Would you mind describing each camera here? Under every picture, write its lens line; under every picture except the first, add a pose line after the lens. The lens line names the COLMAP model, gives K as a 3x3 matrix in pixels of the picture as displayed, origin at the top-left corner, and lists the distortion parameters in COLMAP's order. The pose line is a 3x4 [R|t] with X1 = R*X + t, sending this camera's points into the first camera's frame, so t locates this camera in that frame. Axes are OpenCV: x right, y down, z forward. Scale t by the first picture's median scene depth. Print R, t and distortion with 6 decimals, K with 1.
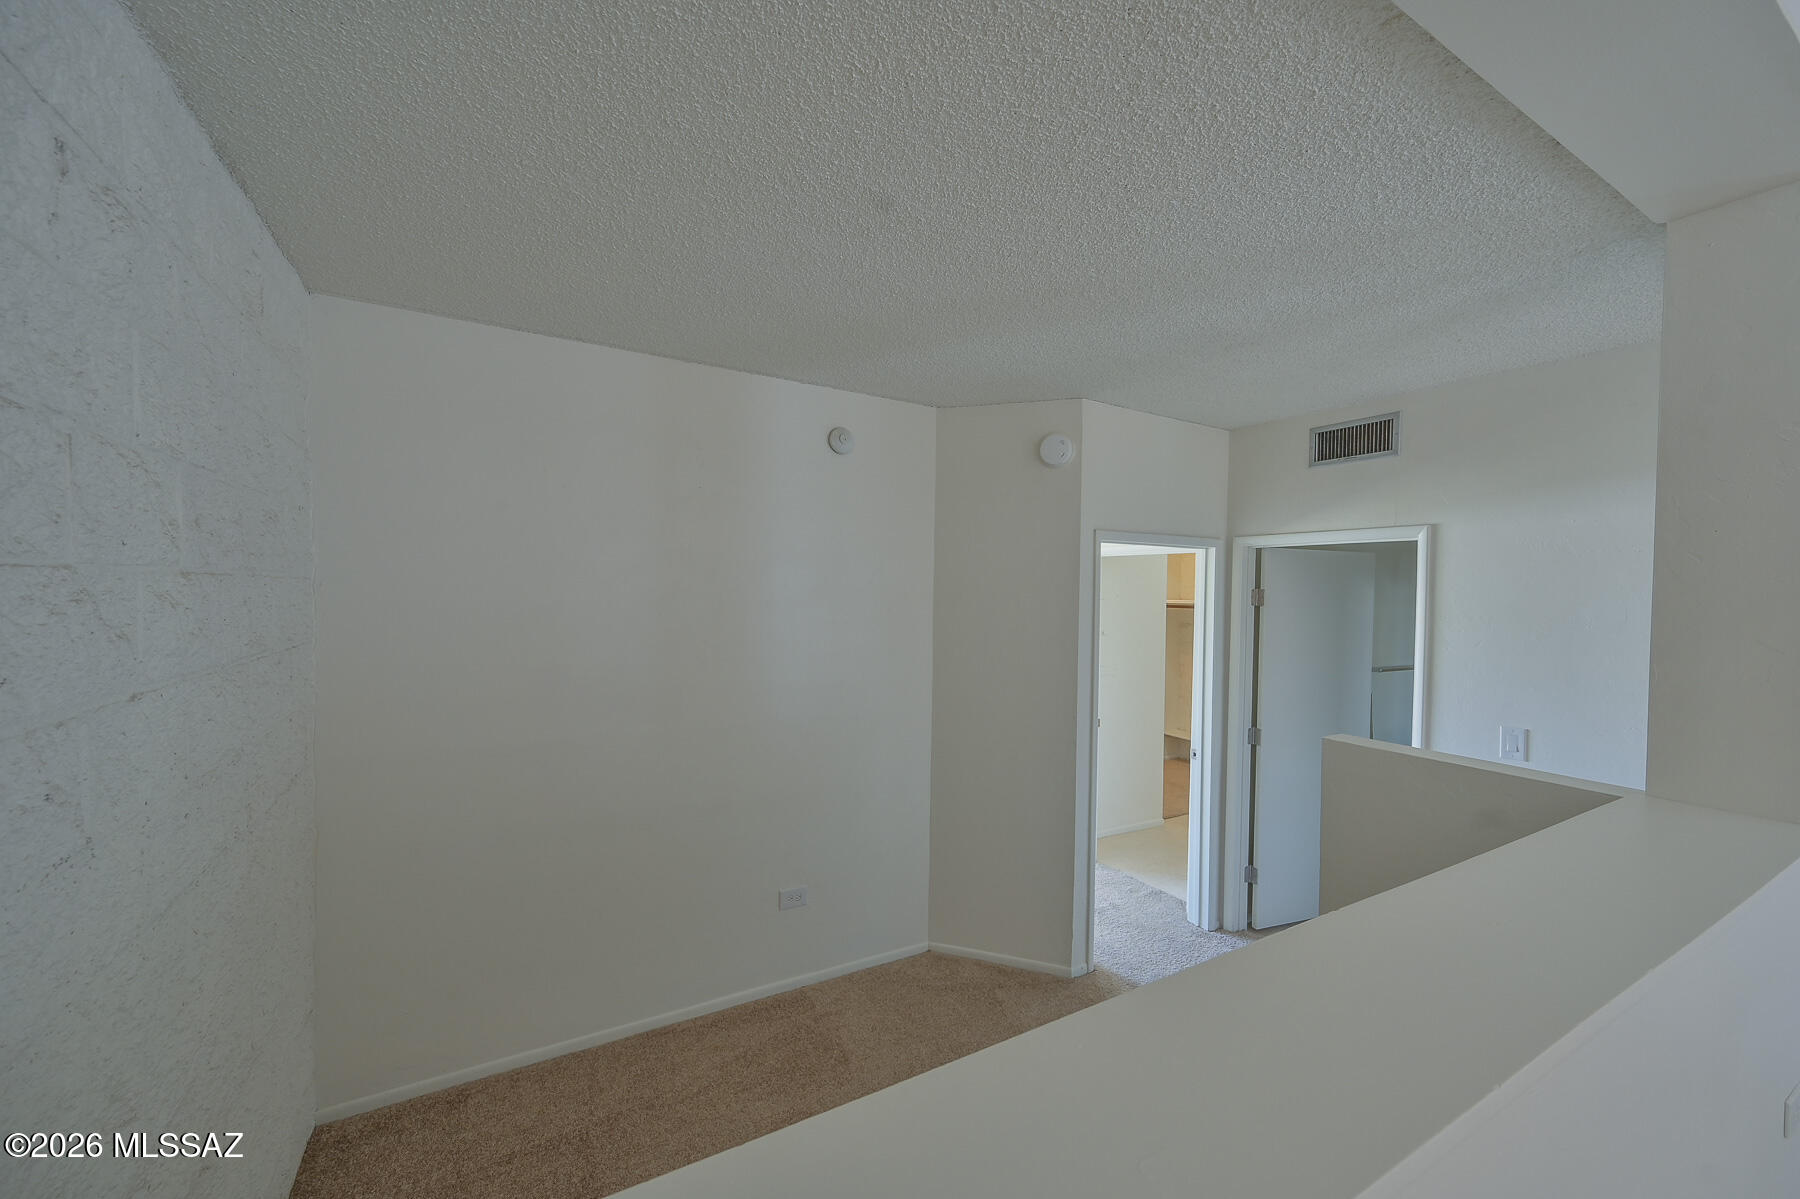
lens RADIAL K [[707.8, 0, 910.8], [0, 707.8, 594.8], [0, 0, 1]] dist [-0.001326, -0.000357]
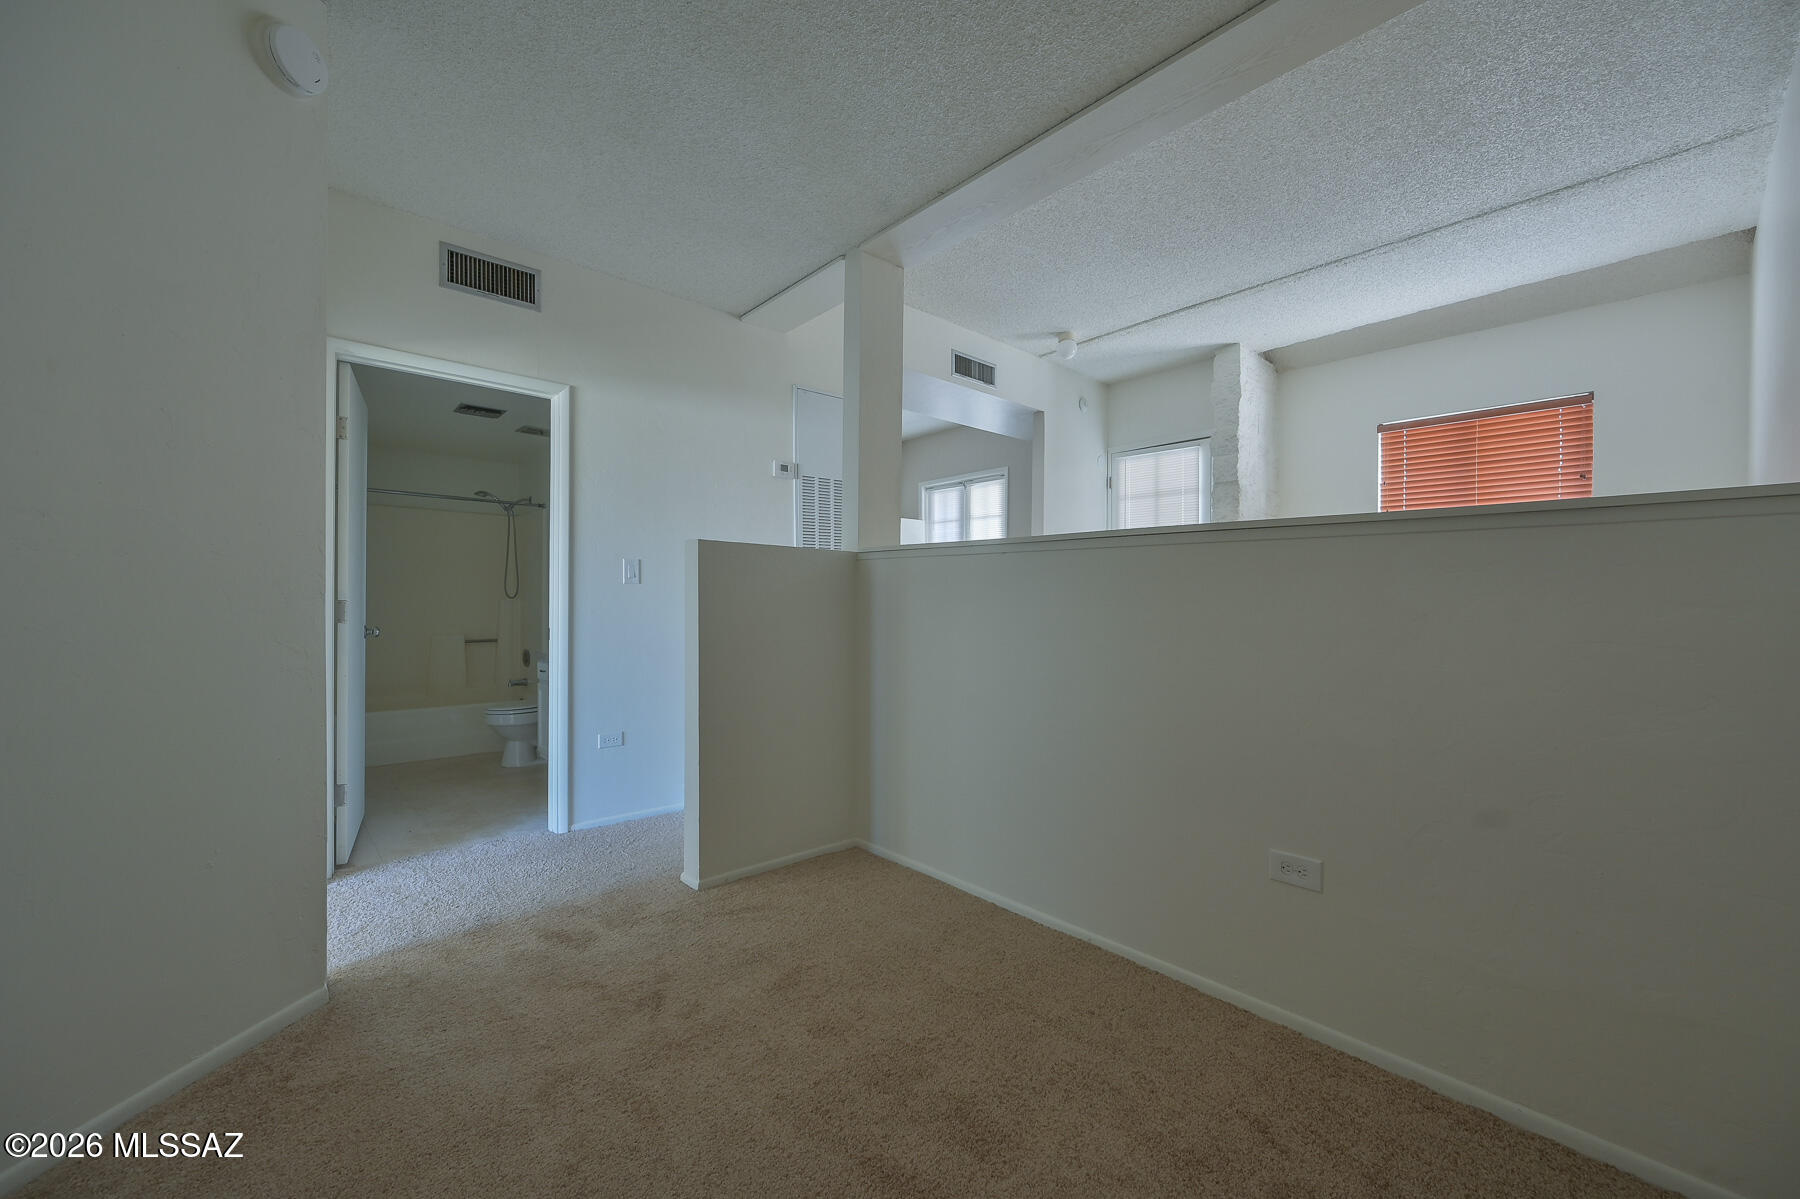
lens RADIAL K [[707.8, 0, 893.2], [0, 707.8, 602.5], [0, 0, 1]] dist [-0.001326, -0.000357]
pose [[-0.206388, -0.014374, 0.978365, -0.422650], [-0.001980, 0.999896, 0.014273, 0.203392], [-0.978468, 0.001008, -0.206395, 0.657173]]
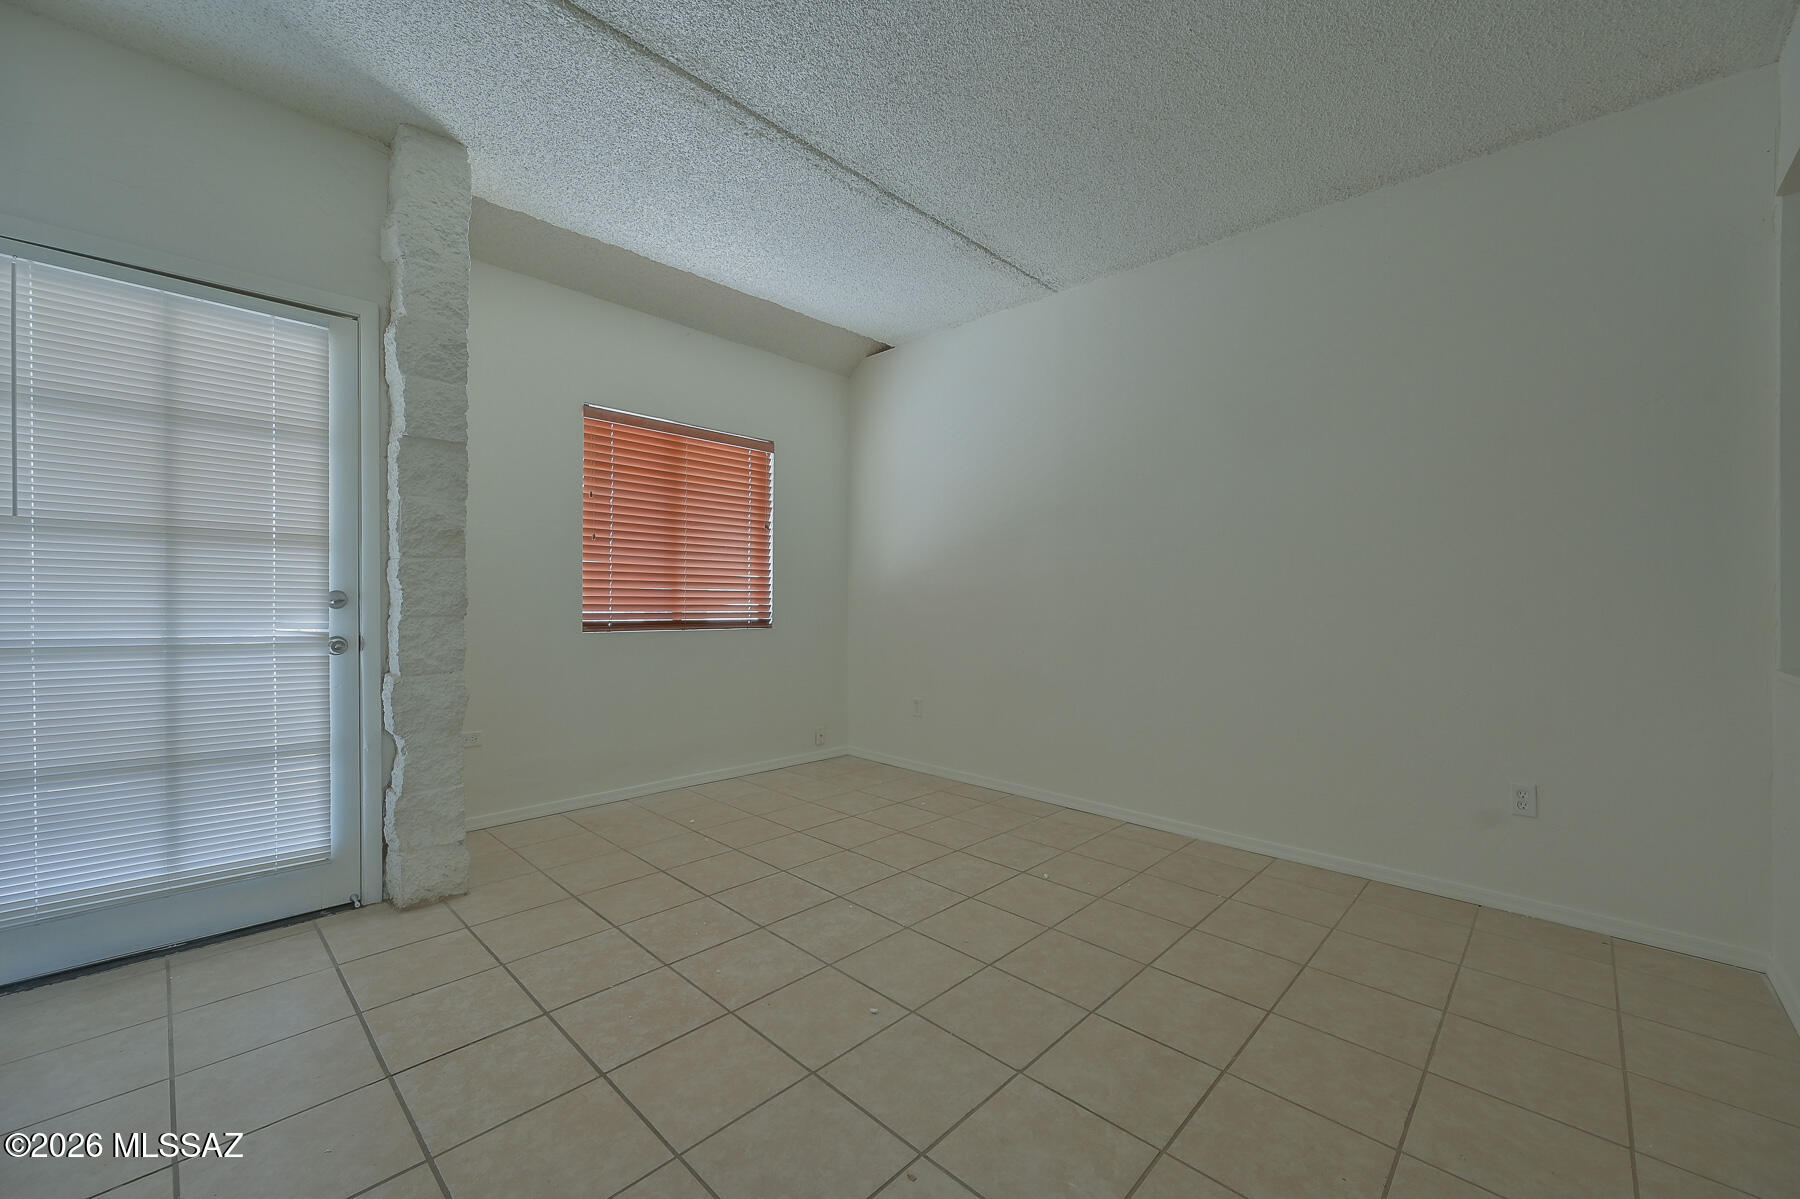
lens RADIAL K [[707.8, 0, 910.0], [0, 707.8, 603.9], [0, 0, 1]] dist [-0.001326, -0.000357]
pose [[-0.959053, -0.017129, -0.282709, 0.775911], [-0.021600, 0.999686, 0.012709, 0.095109], [0.282403, 0.018295, -0.959121, 0.407809]]
